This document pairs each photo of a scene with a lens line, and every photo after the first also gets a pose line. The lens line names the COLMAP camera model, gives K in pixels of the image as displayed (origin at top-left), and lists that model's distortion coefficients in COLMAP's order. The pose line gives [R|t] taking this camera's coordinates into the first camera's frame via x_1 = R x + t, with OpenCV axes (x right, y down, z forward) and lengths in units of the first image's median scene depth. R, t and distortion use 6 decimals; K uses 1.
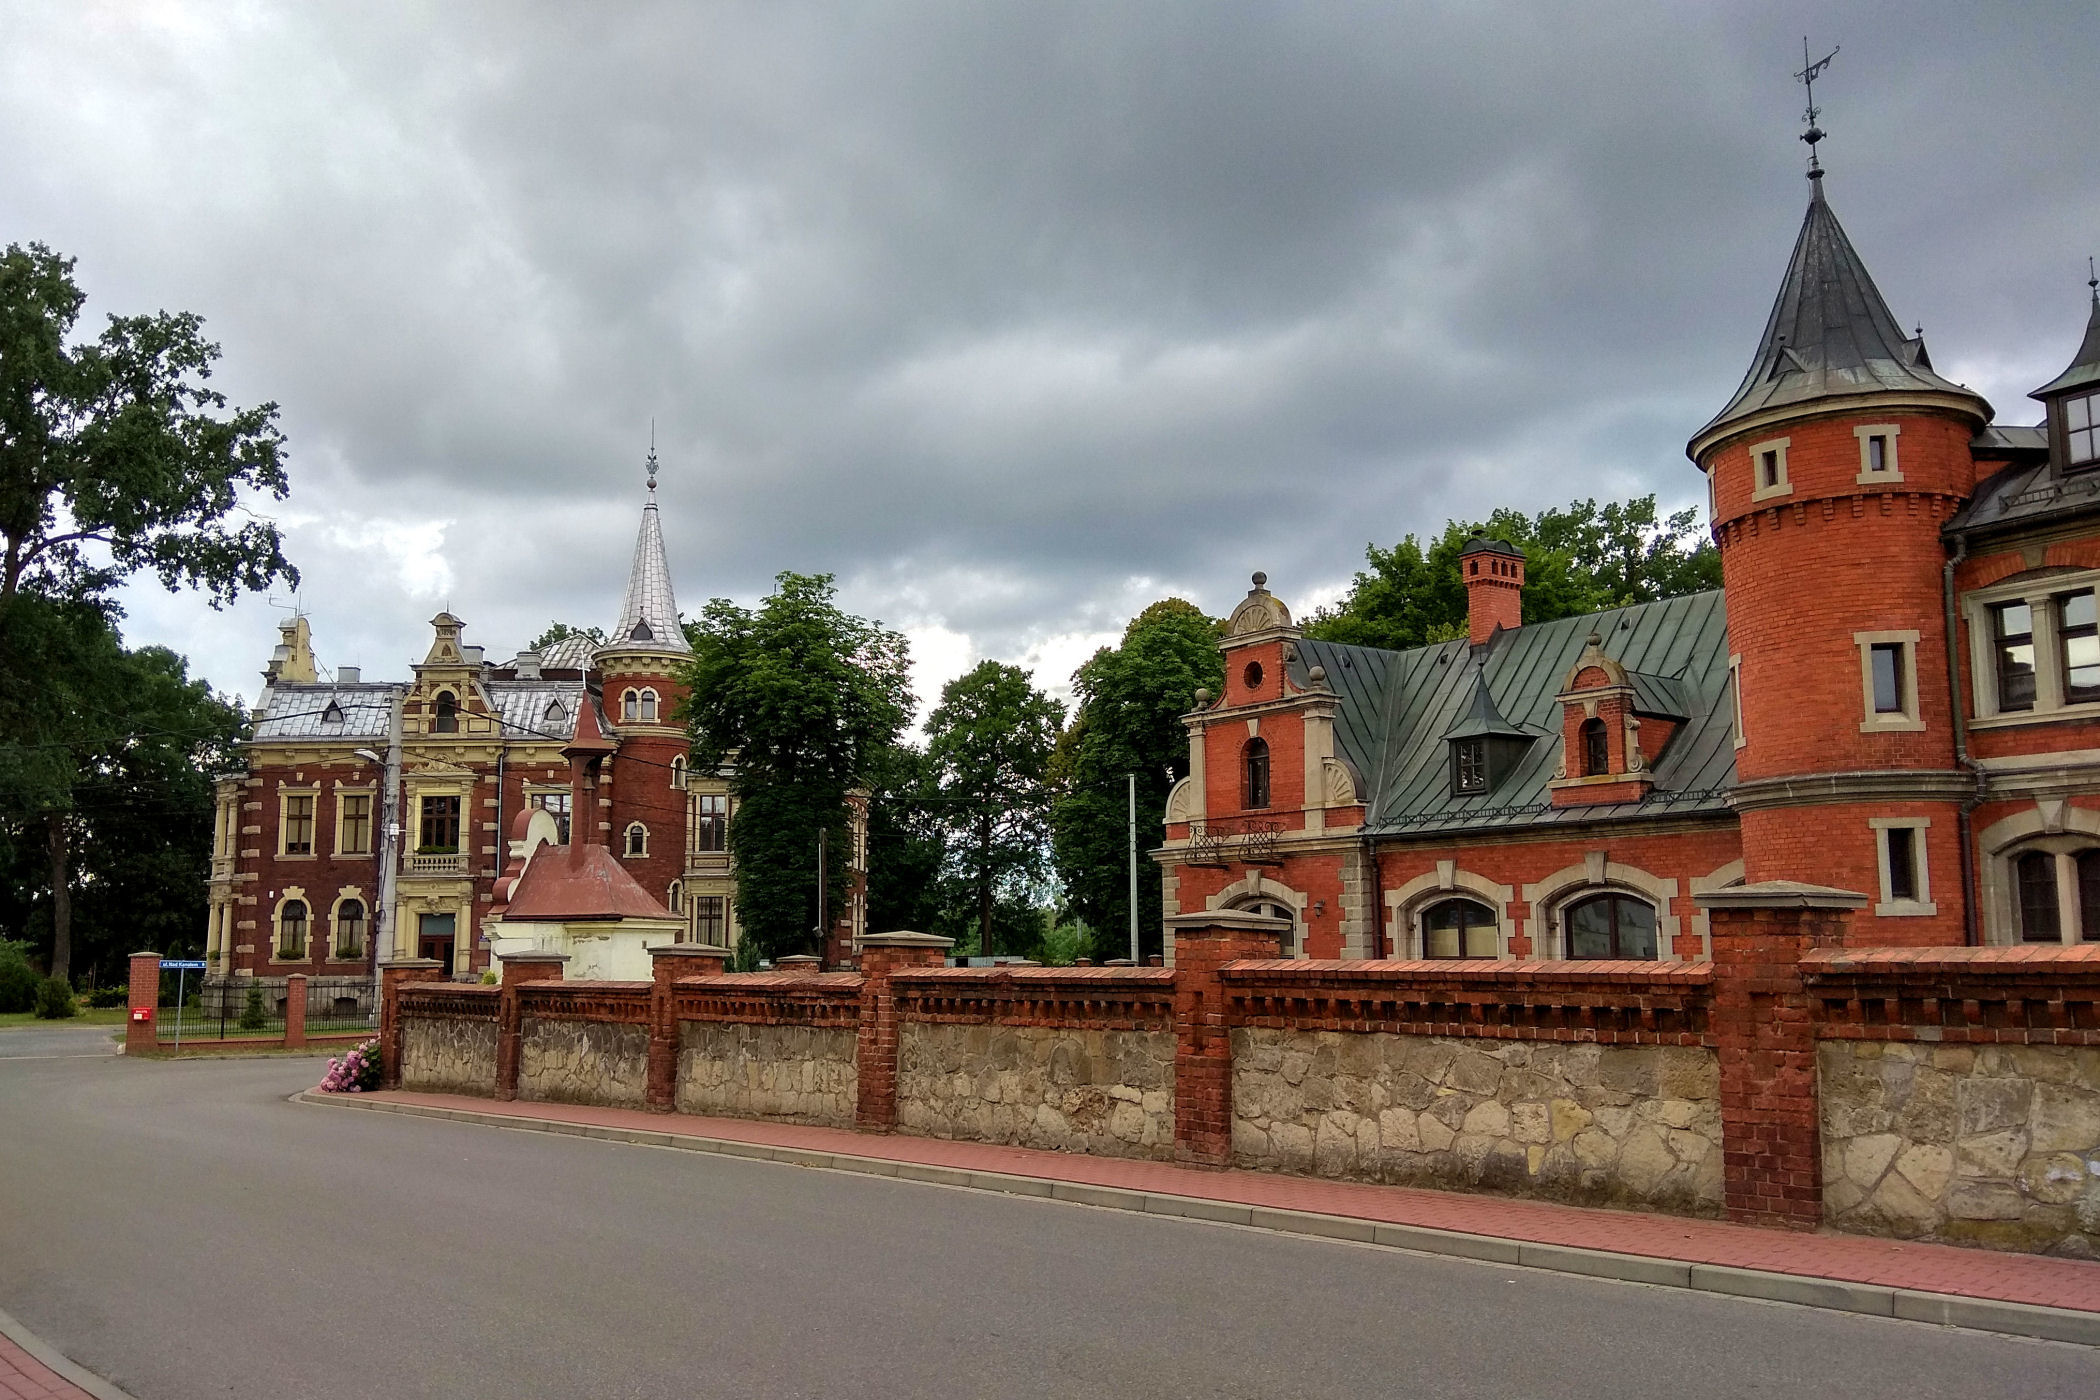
lens RADIAL K [[1617.9, 0, 1052.1], [0, 1617.9, 763.6], [0, 0, 1]] dist [0.122160, -0.214647]
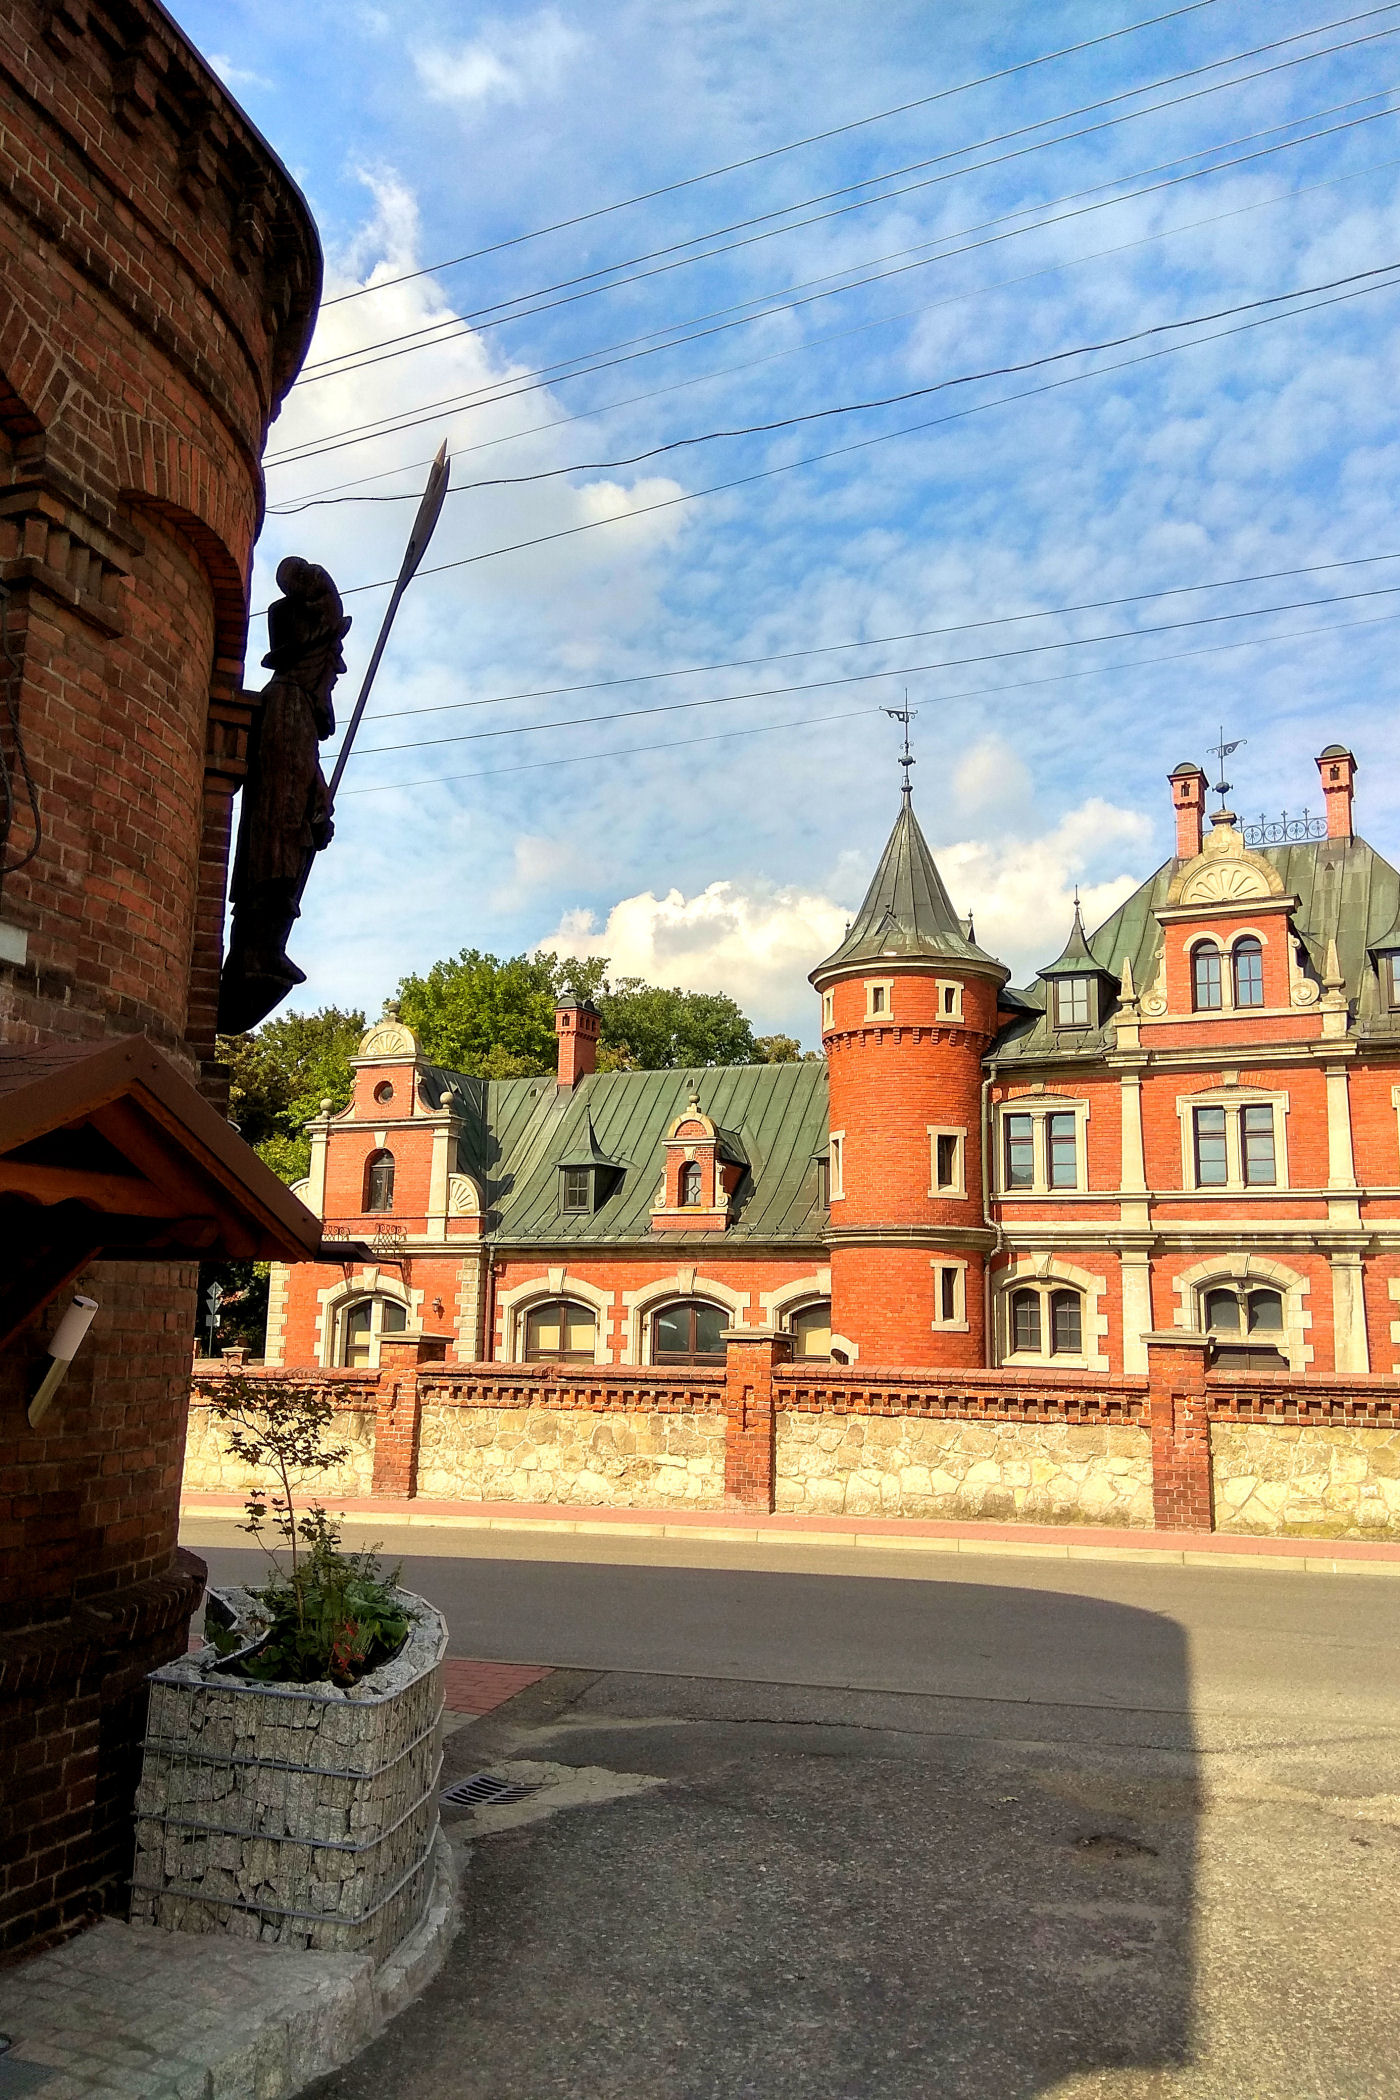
lens RADIAL K [[1590.3, 0, 647.0], [0, 1590.3, 1061.8], [0, 0, 1]] dist [0.092102, -0.119466]
pose [[0.887196, 0.103958, 0.449530, -0.349997], [-0.079571, 0.994162, -0.072866, -0.016025], [-0.454480, 0.028877, 0.890289, -0.104760]]
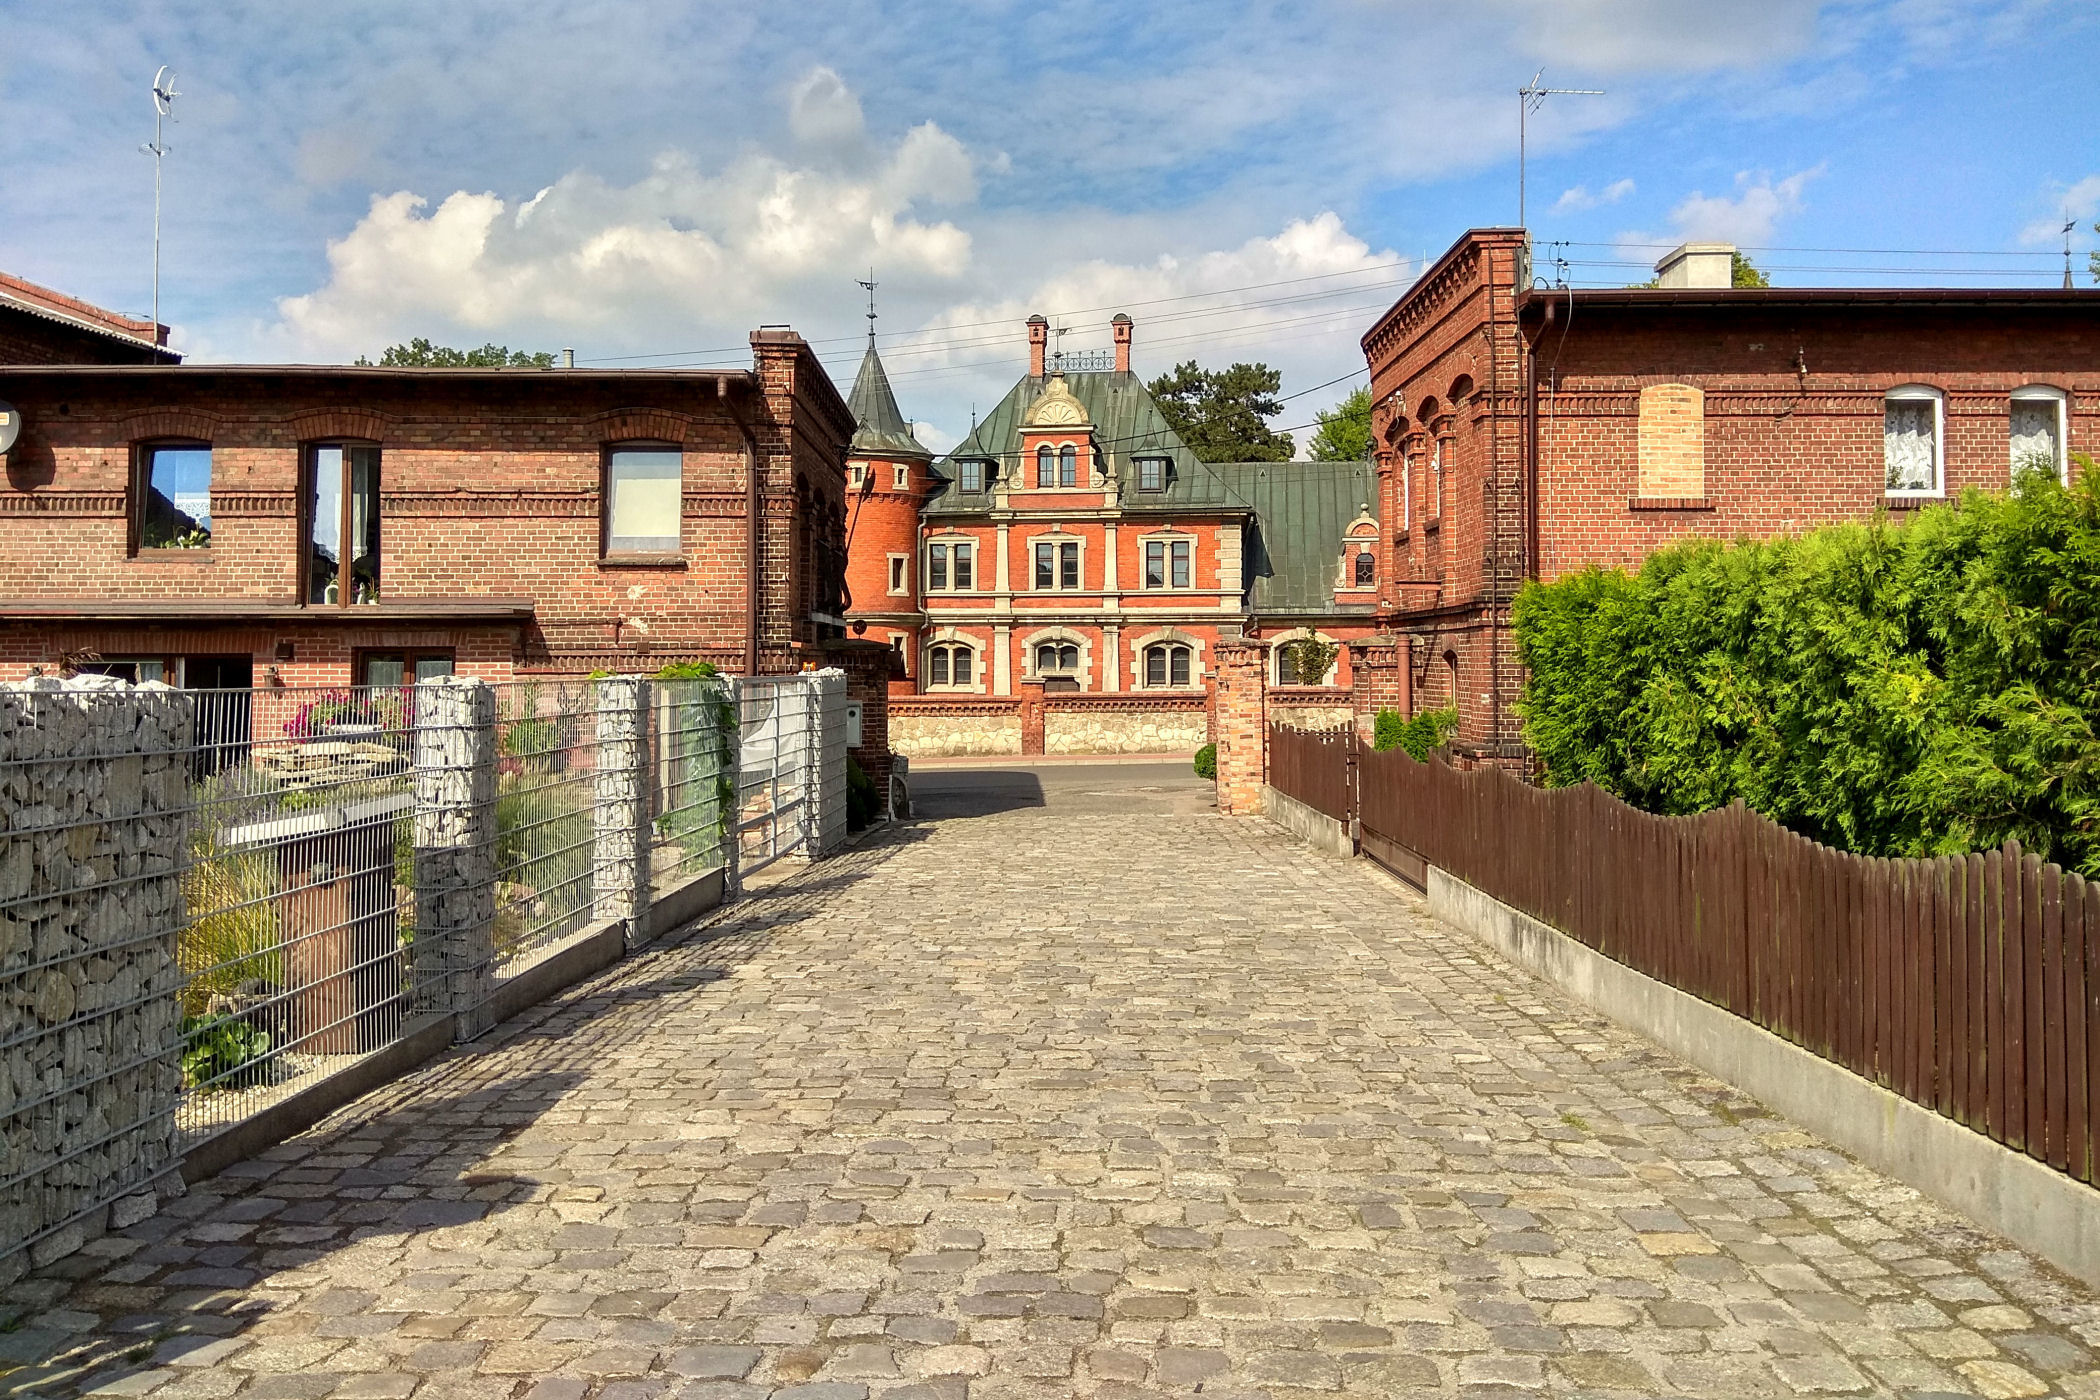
lens RADIAL K [[1590.3, 0, 1051.6], [0, 1590.3, 678.5], [0, 0, 1]] dist [0.092102, -0.119466]
pose [[0.677204, 0.001826, 0.735793, -1.048995], [-0.086294, 0.993293, 0.076957, -0.099163], [-0.730718, -0.115610, 0.672820, -0.735116]]
